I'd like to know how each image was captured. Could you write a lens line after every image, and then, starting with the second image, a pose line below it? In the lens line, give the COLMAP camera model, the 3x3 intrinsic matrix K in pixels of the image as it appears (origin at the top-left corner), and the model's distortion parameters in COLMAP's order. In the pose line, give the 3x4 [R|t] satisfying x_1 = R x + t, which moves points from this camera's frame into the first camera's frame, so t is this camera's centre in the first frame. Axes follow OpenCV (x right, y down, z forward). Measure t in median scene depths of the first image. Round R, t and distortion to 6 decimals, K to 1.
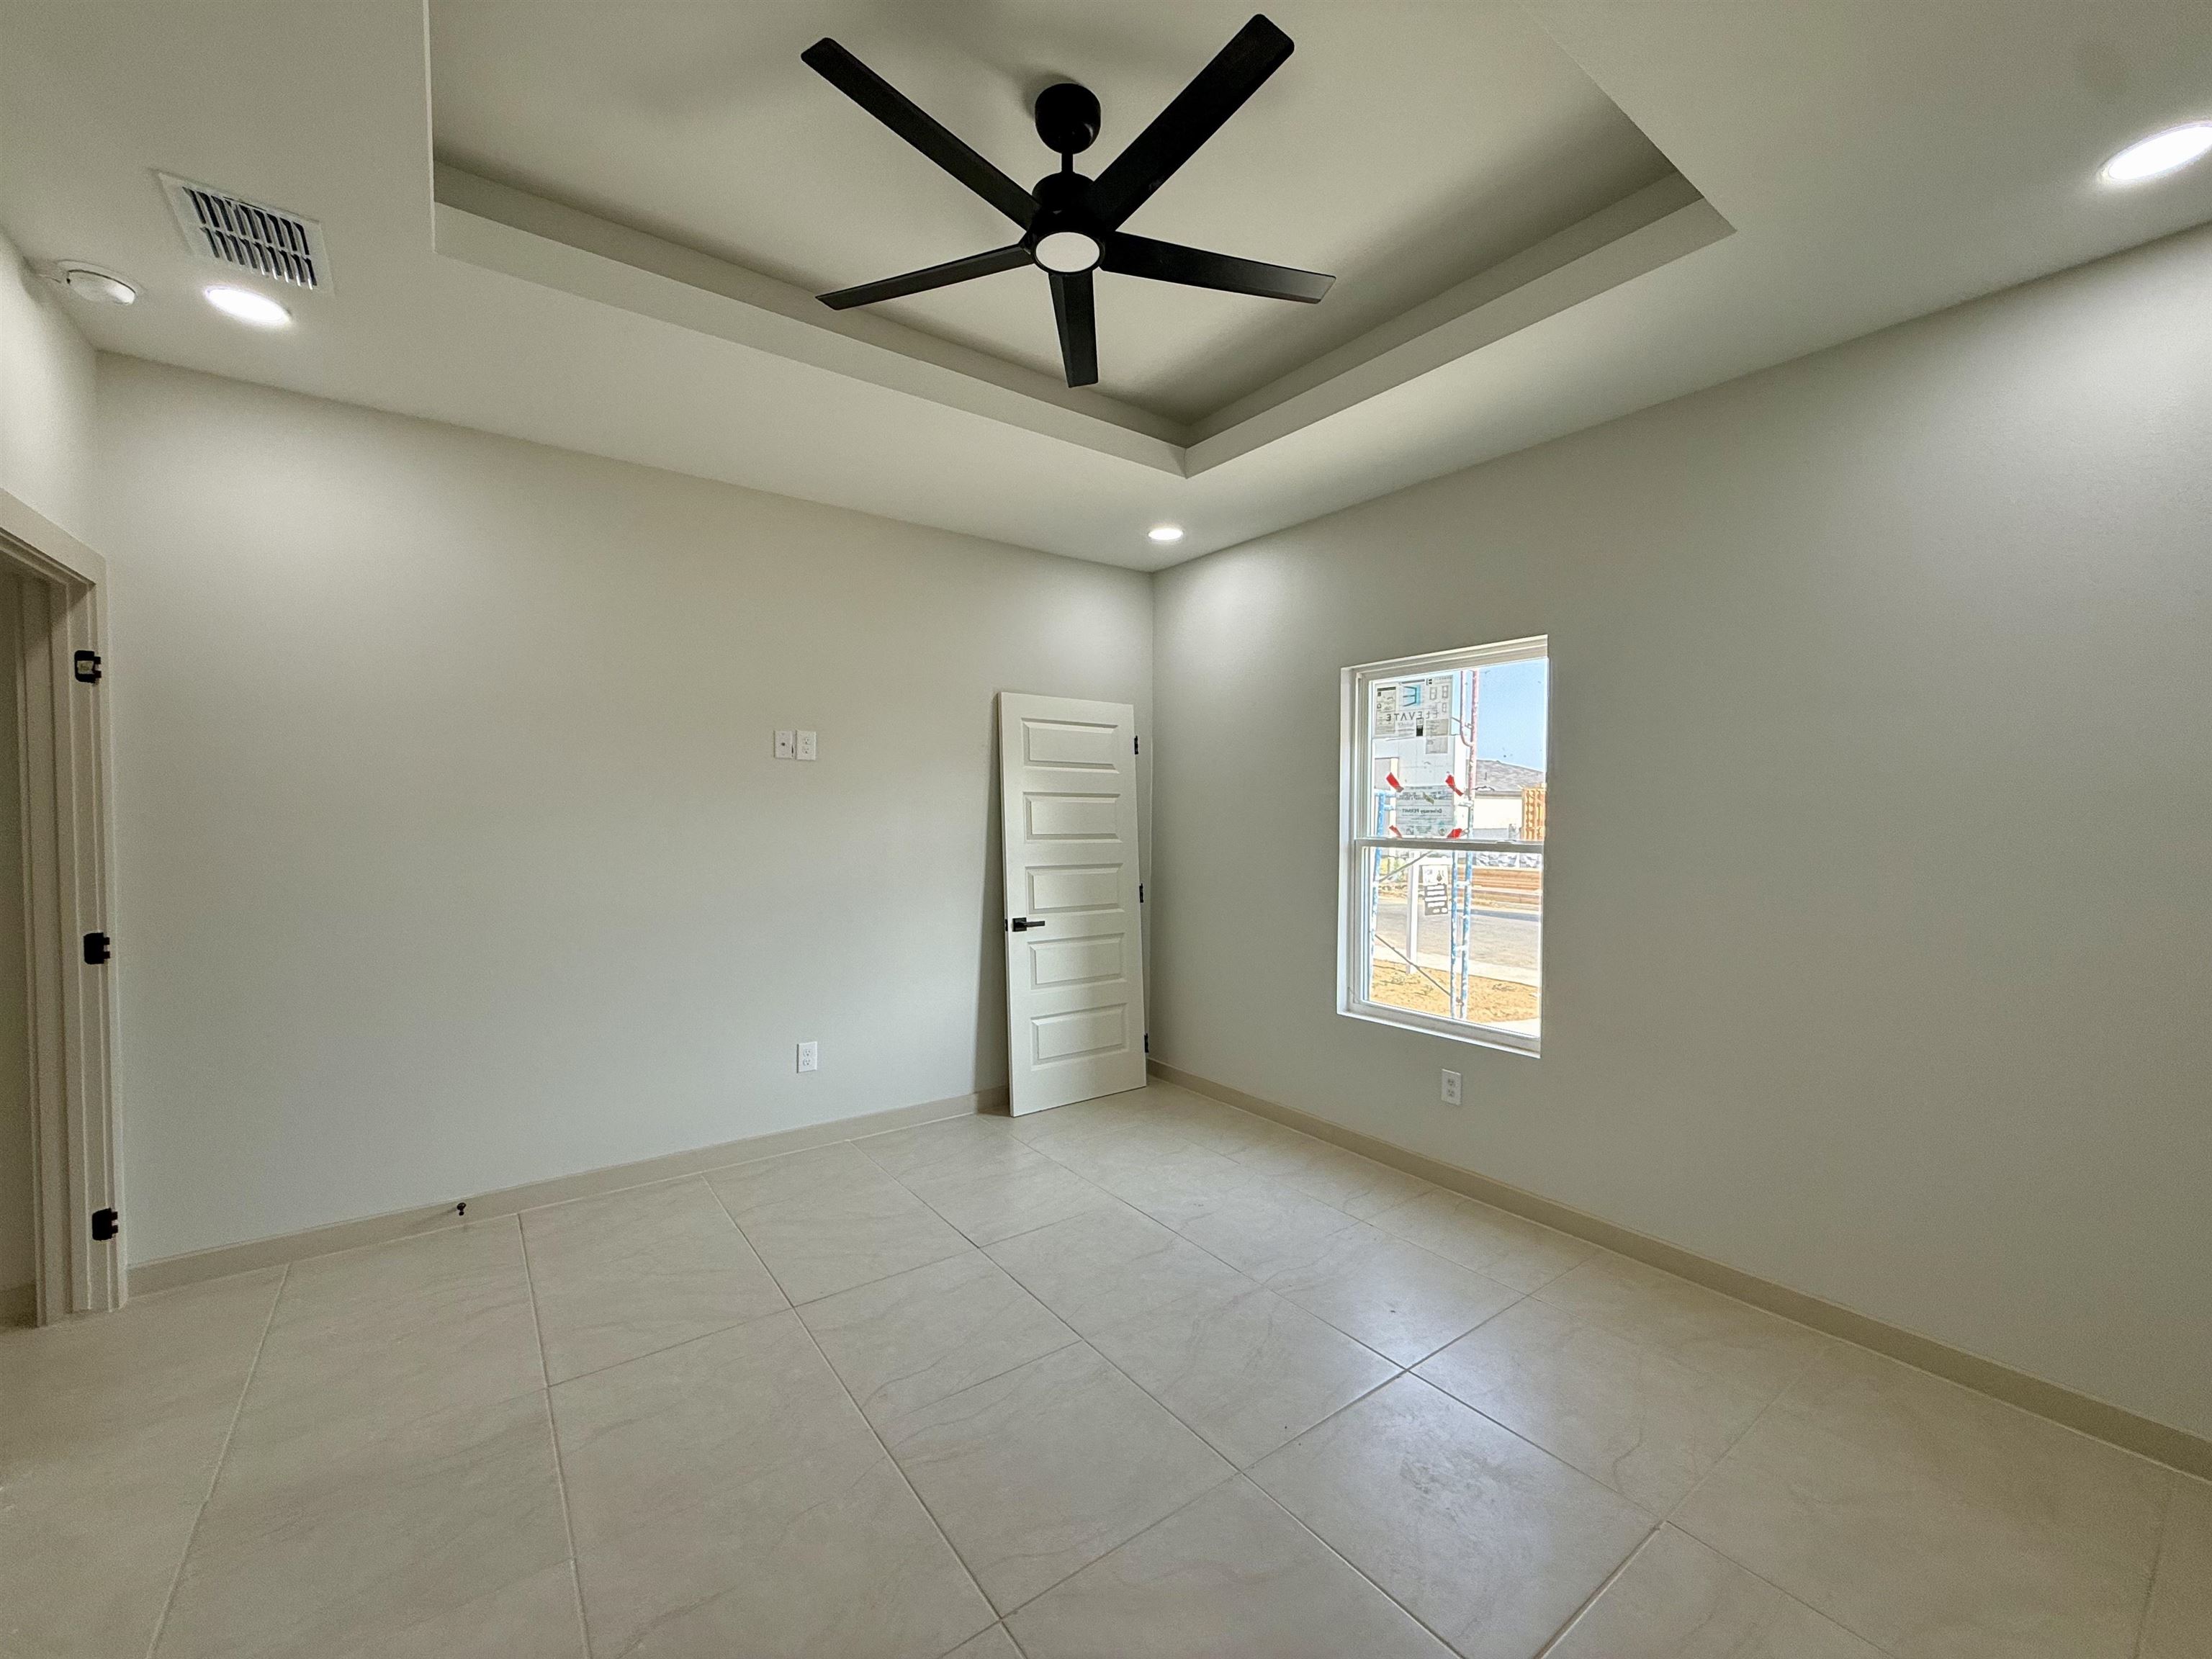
lens RADIAL K [[896.4, 0, 1112.2], [0, 896.4, 823.8], [0, 0, 1]] dist [-0.001233, -0.000161]
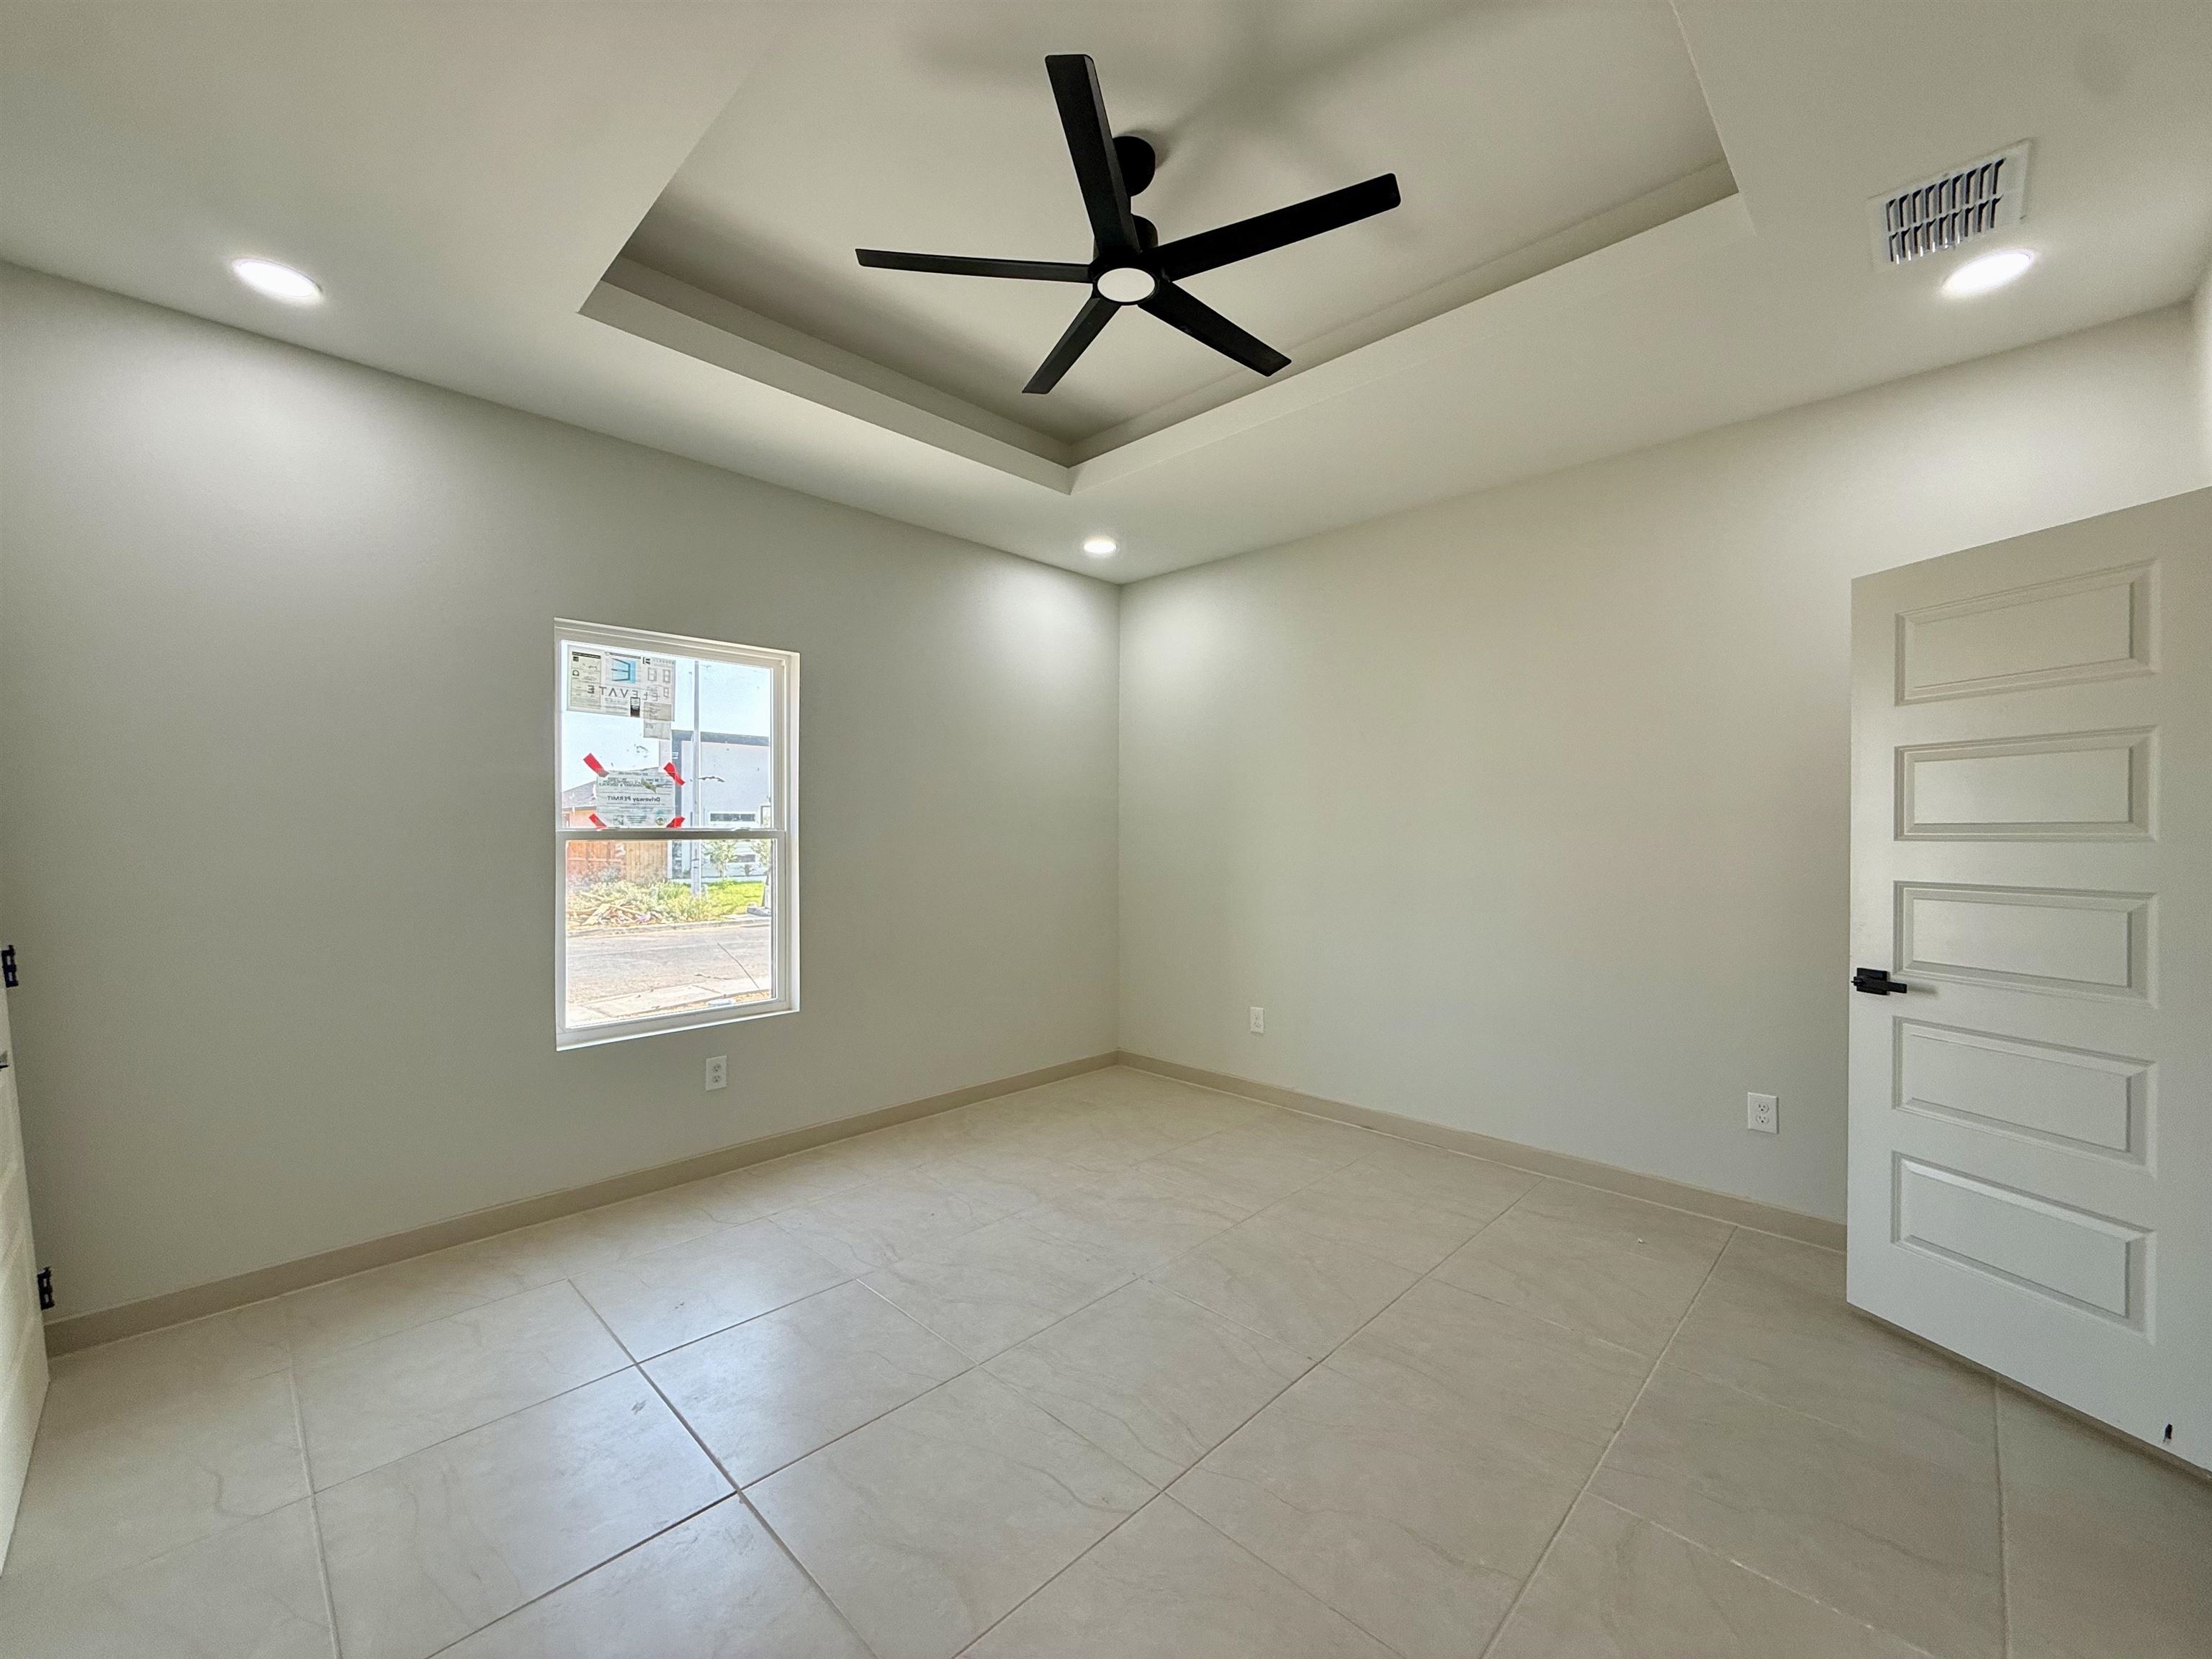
lens RADIAL K [[896.4, 0, 1099.0], [0, 896.4, 825.7], [0, 0, 1]] dist [-0.001233, -0.000161]
pose [[-0.158371, -0.005077, 0.987367, -0.633873], [0.011224, 0.999913, 0.006942, 0.012090], [-0.987316, 0.012182, -0.158300, 0.675145]]
